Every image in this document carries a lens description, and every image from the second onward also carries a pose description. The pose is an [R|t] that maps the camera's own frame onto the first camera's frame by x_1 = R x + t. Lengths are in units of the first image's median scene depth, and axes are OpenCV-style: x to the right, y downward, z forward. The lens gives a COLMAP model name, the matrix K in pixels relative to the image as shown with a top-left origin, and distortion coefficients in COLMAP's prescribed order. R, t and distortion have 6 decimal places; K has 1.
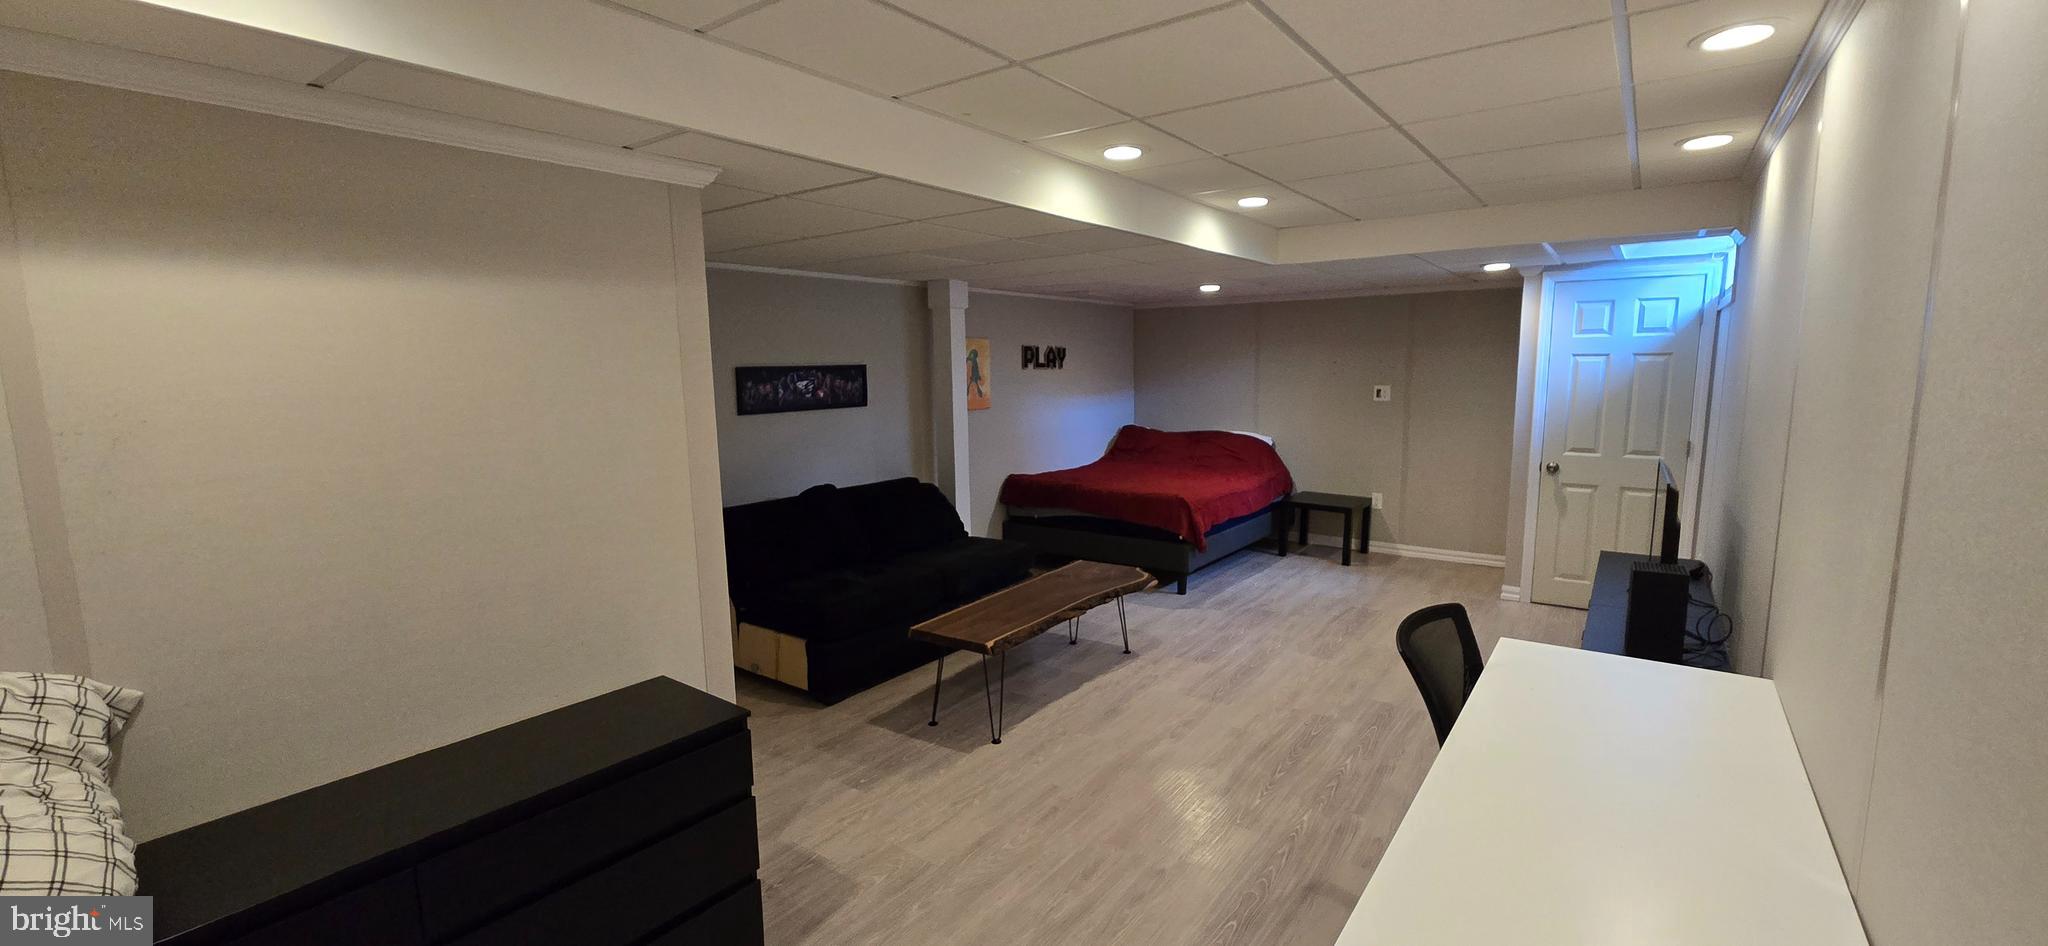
lens RADIAL K [[837.3, 0, 1026.3], [0, 837.3, 479.2], [0, 0, 1]] dist [-0.003353, 0.000617]
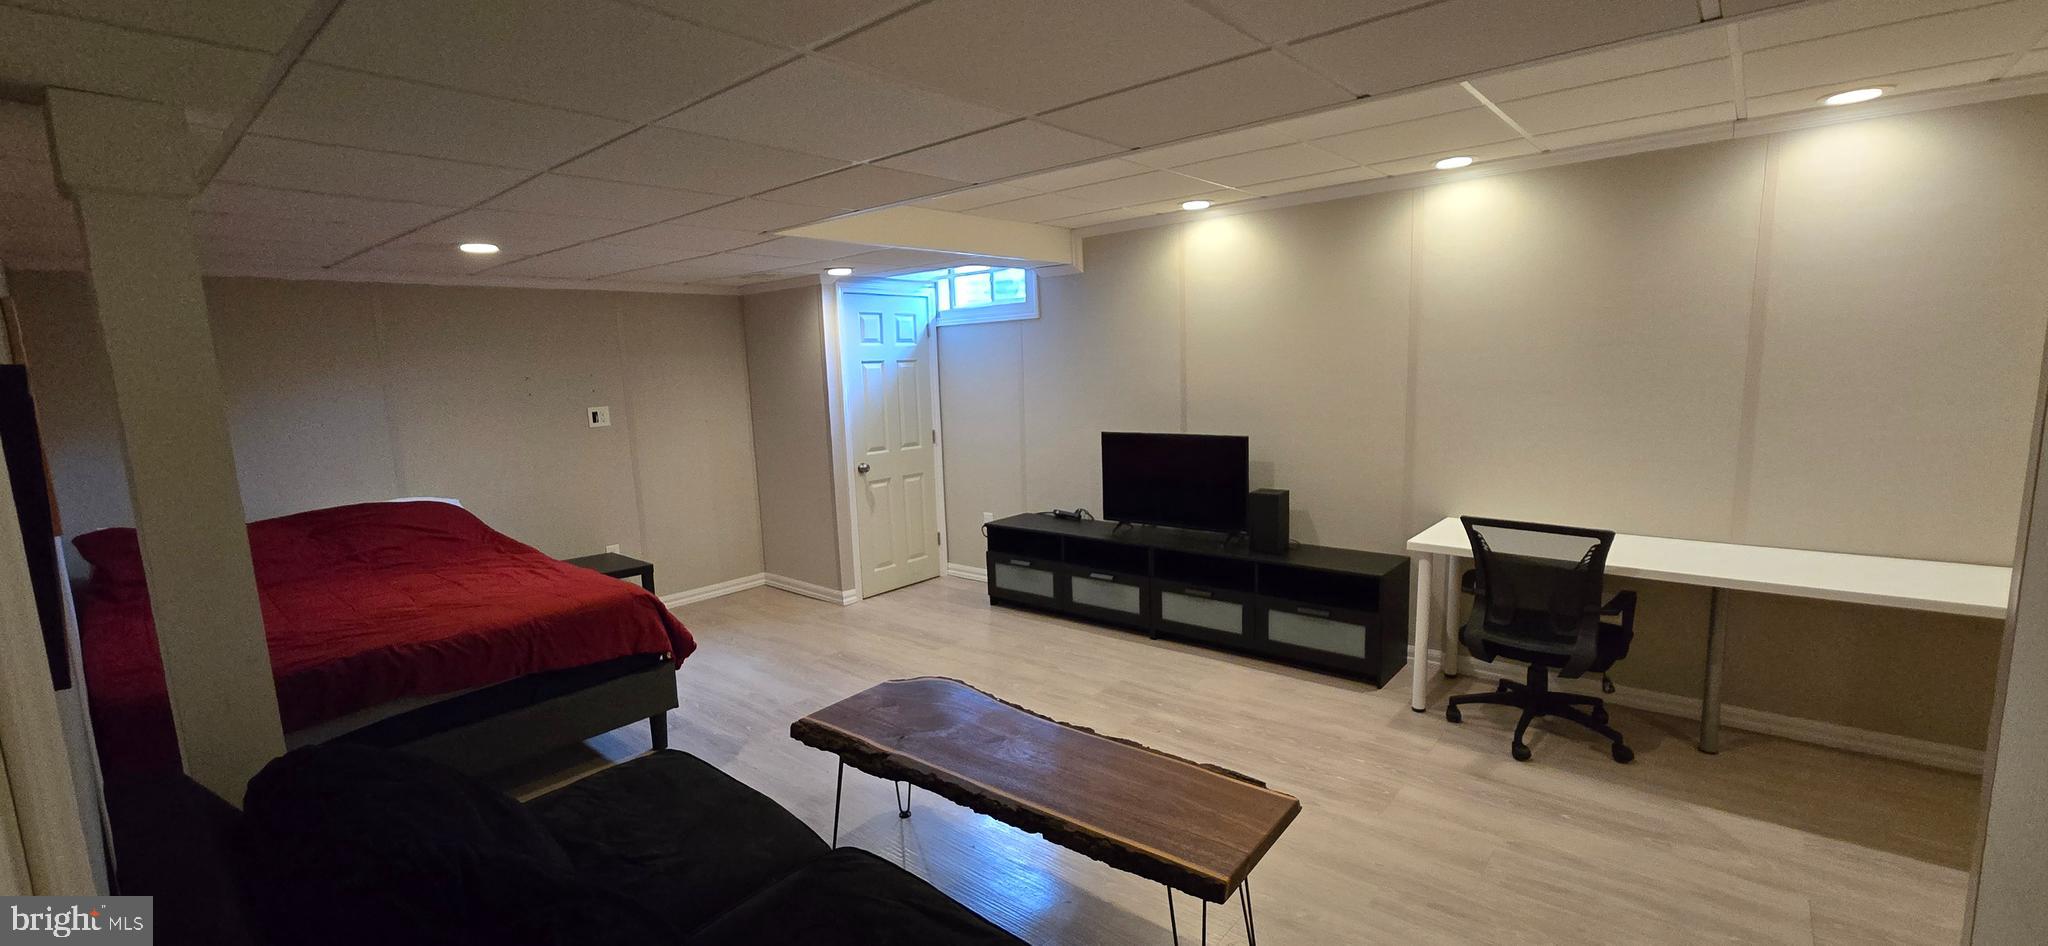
lens RADIAL K [[837.3, 0, 1025.0], [0, 837.3, 475.6], [0, 0, 1]] dist [-0.003353, 0.000617]
pose [[0.069278, -0.121509, 0.990170, -0.408041], [0.170300, 0.979426, 0.108275, -0.084956], [-0.982954, 0.161125, 0.088545, 0.709808]]
